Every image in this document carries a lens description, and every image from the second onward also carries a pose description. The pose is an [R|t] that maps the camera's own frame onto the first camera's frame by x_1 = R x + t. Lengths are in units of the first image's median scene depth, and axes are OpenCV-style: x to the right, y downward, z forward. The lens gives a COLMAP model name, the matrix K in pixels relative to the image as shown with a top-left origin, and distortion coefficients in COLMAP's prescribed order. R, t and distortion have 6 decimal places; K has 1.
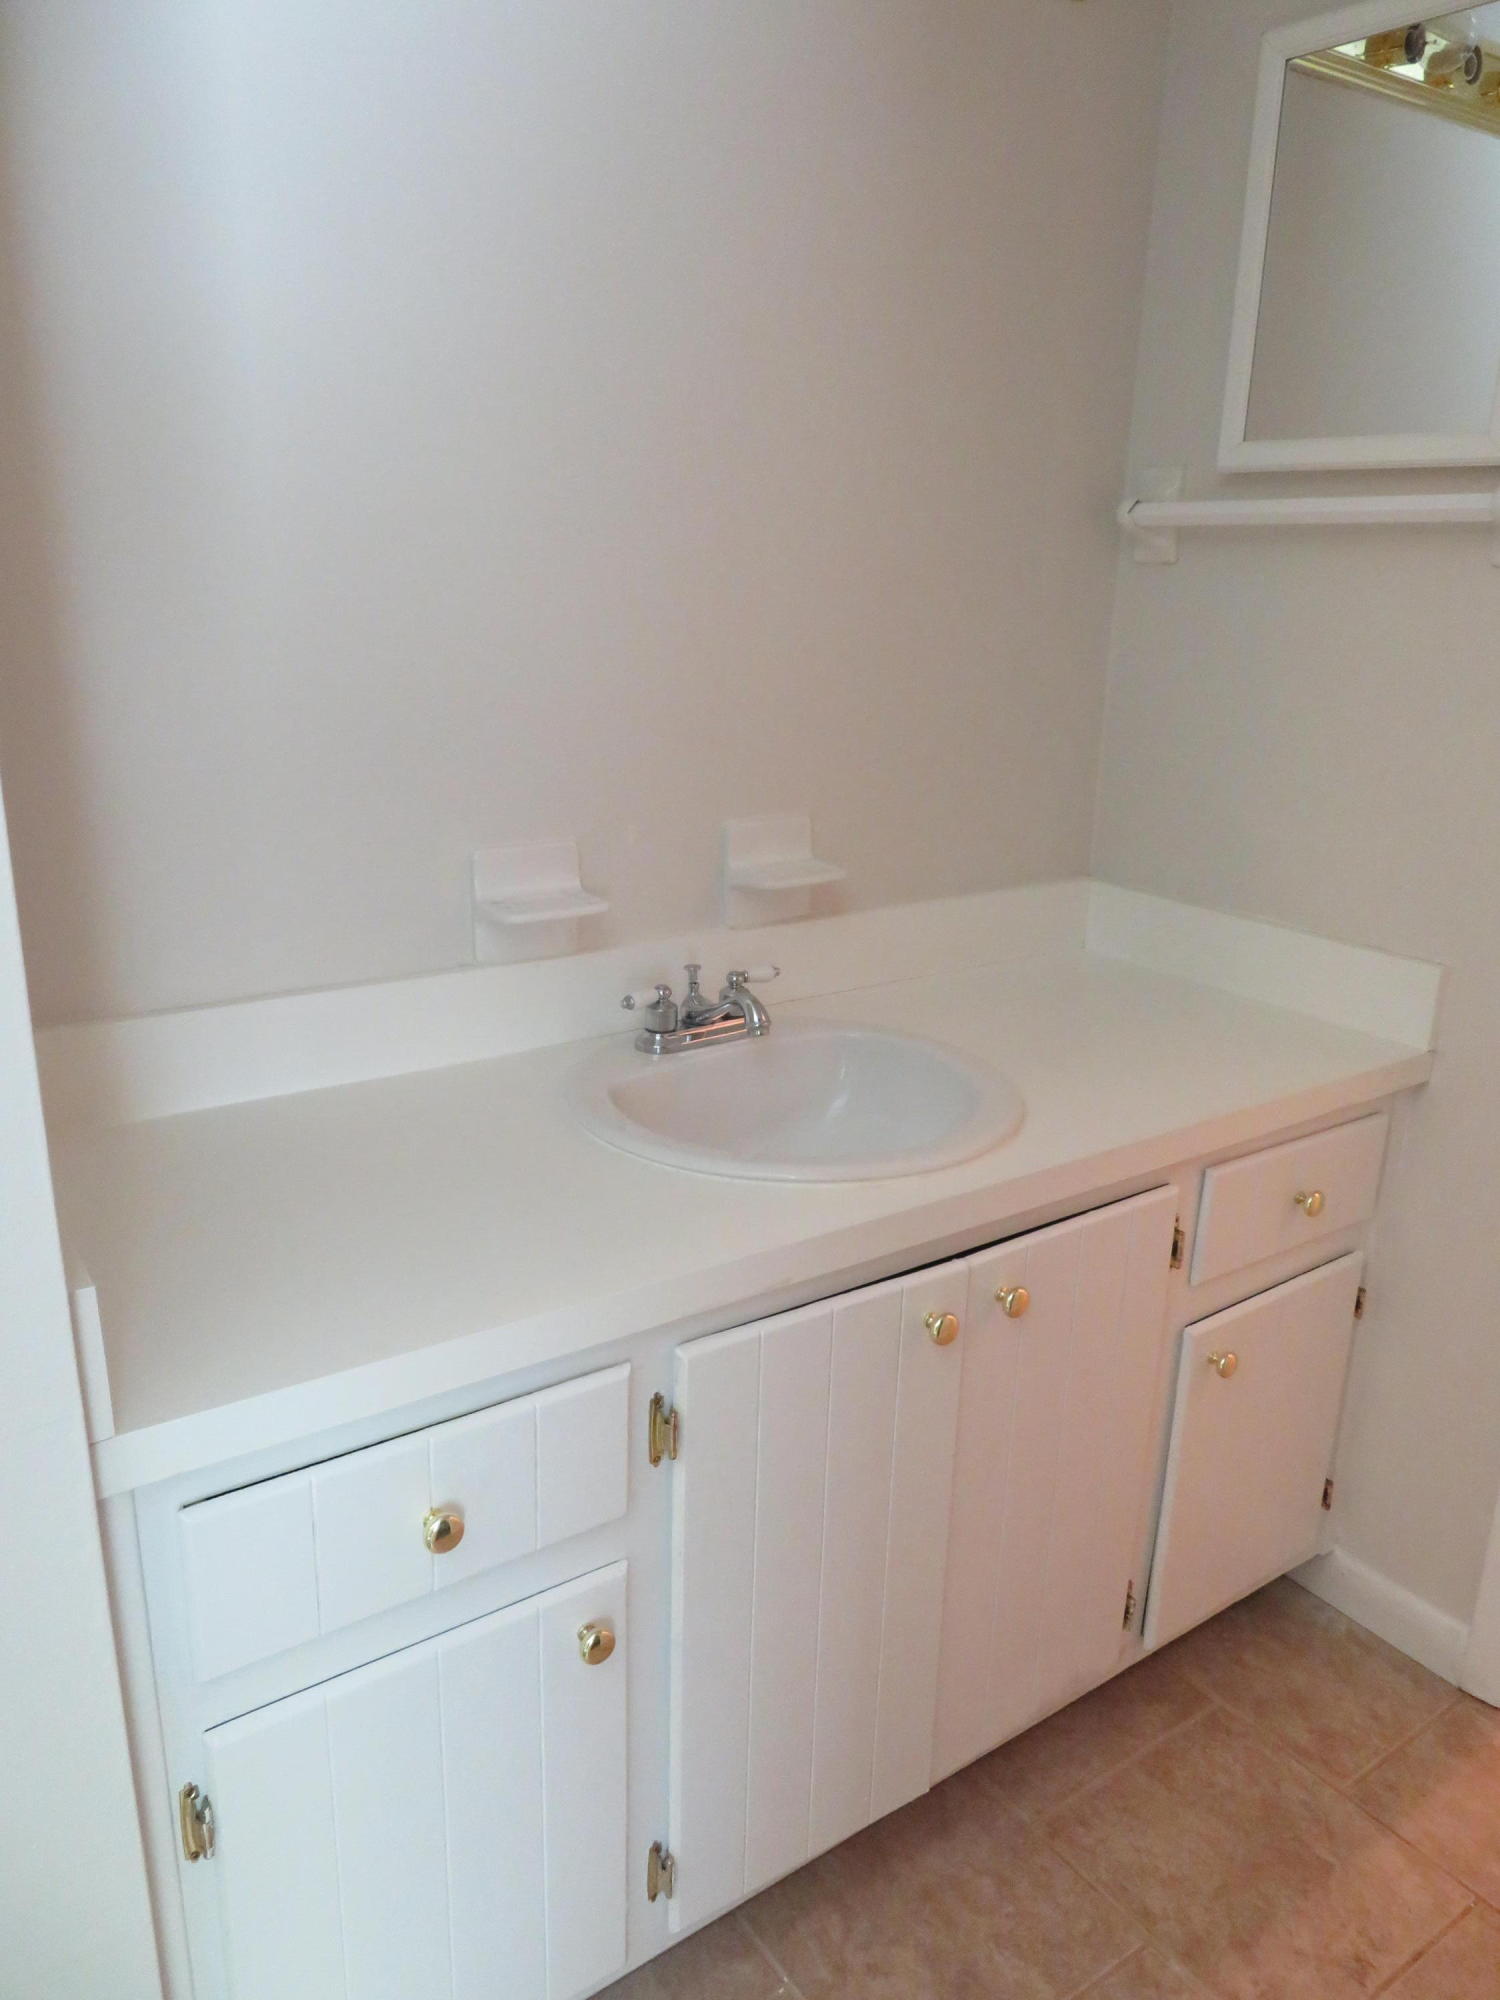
lens RADIAL K [[1422.8, 0, 743.9], [0, 1422.8, 990.9], [0, 0, 1]] dist [-0.007768, -0.006982]
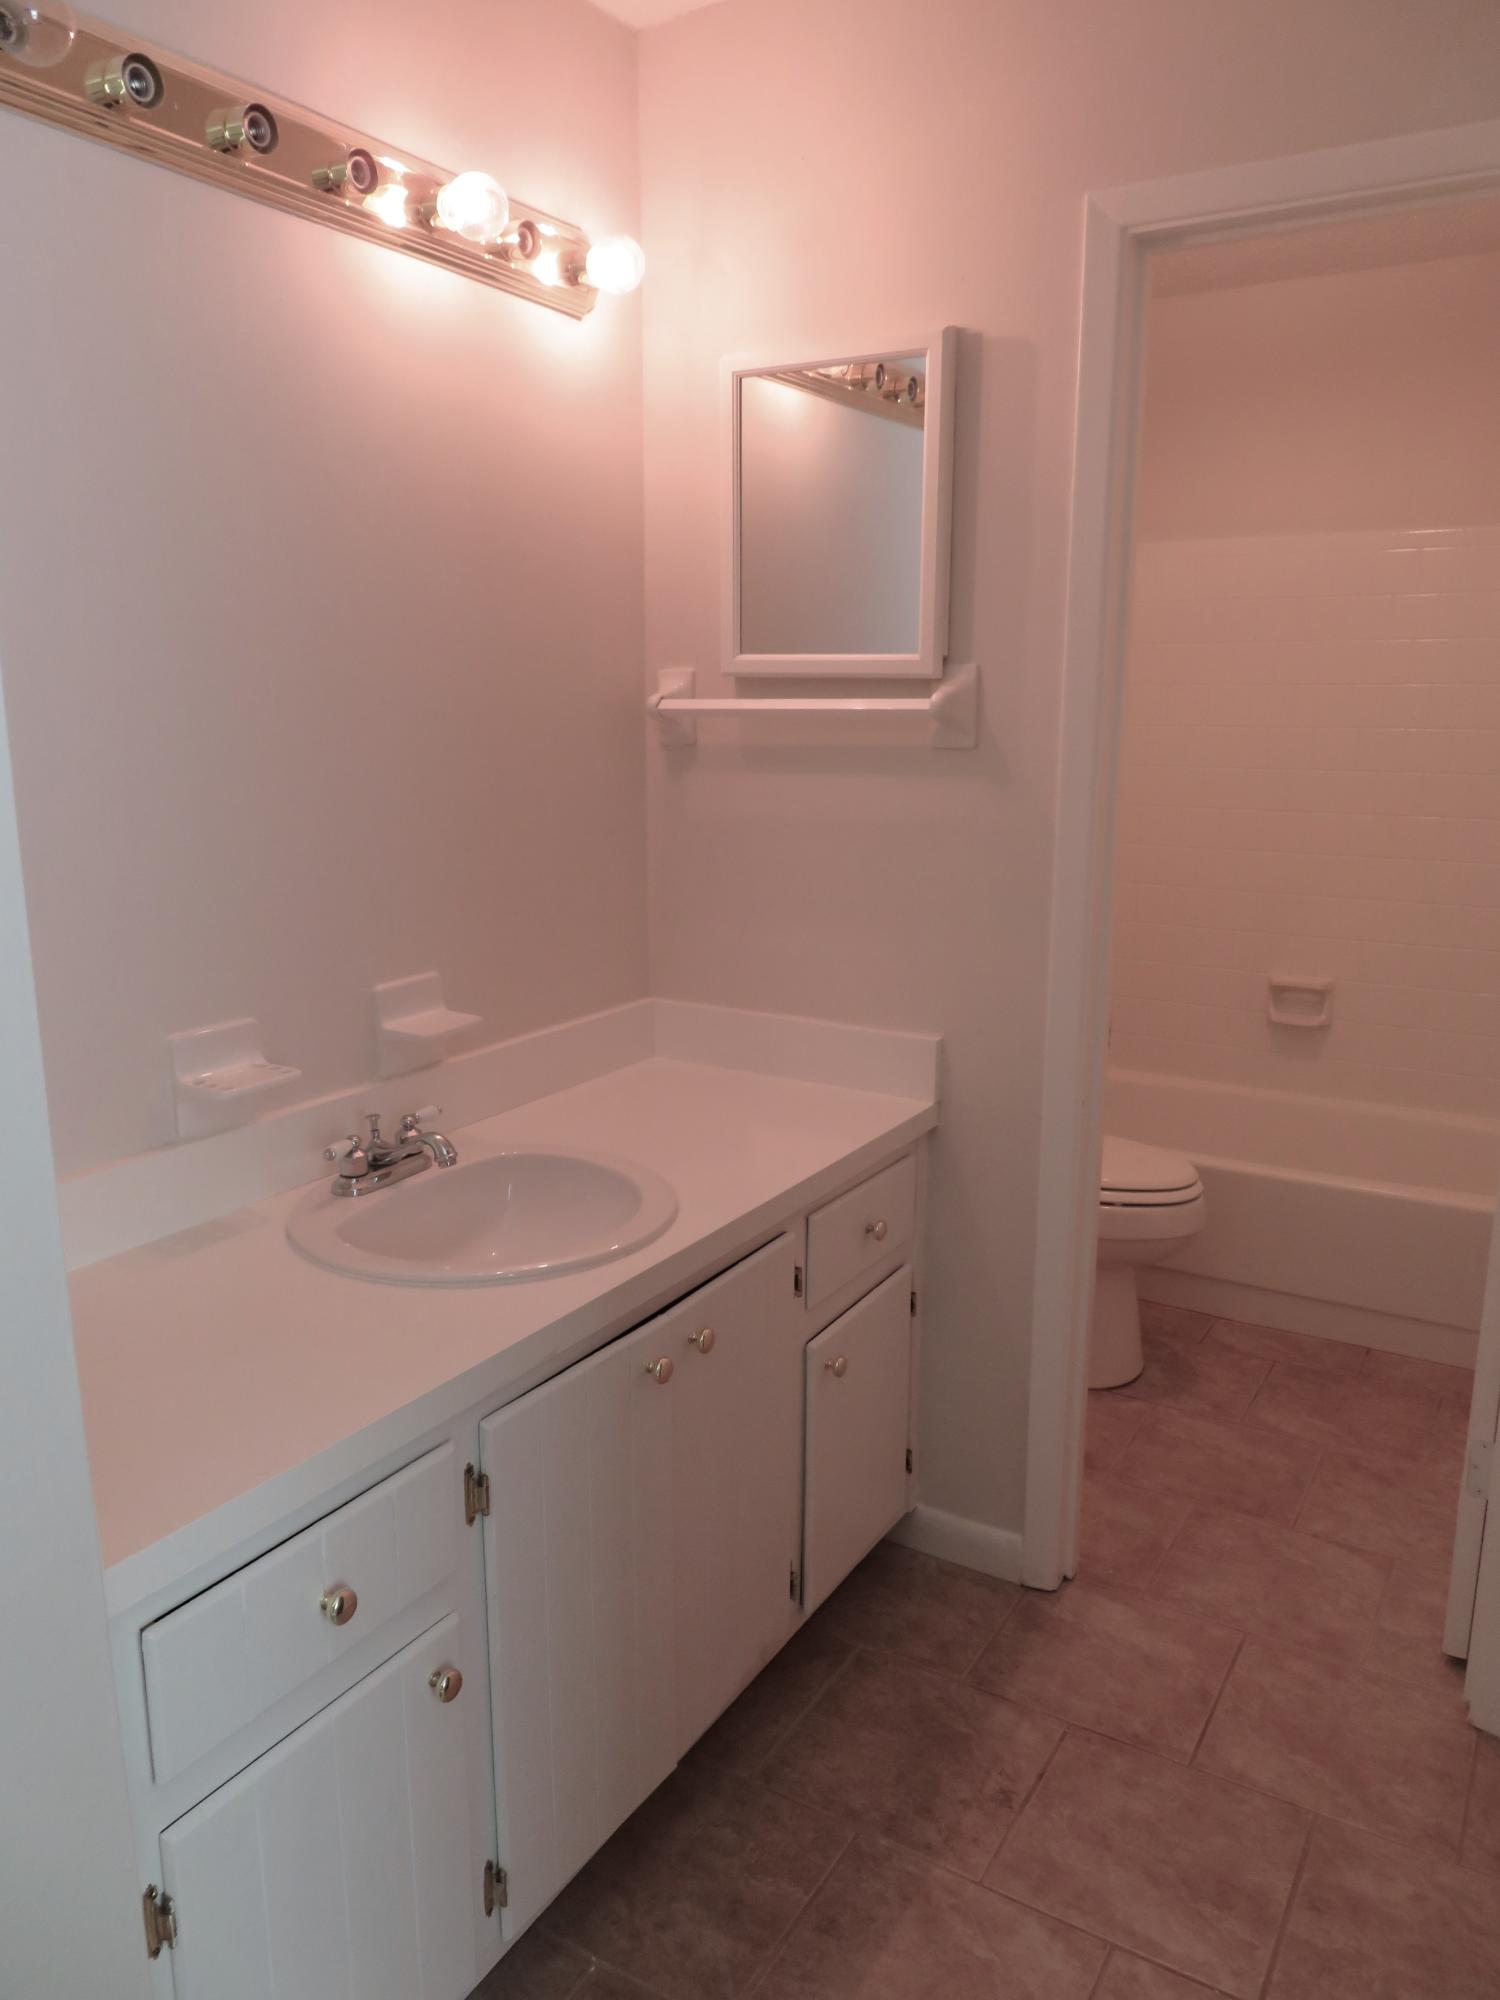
lens RADIAL K [[1422.8, 0, 756.0], [0, 1422.8, 1001.0], [0, 0, 1]] dist [-0.007768, -0.006982]
pose [[0.914778, -0.106734, 0.389601, -0.197897], [0.134809, 0.989833, -0.045359, -0.015929], [-0.380799, 0.094015, 0.919866, -0.186515]]
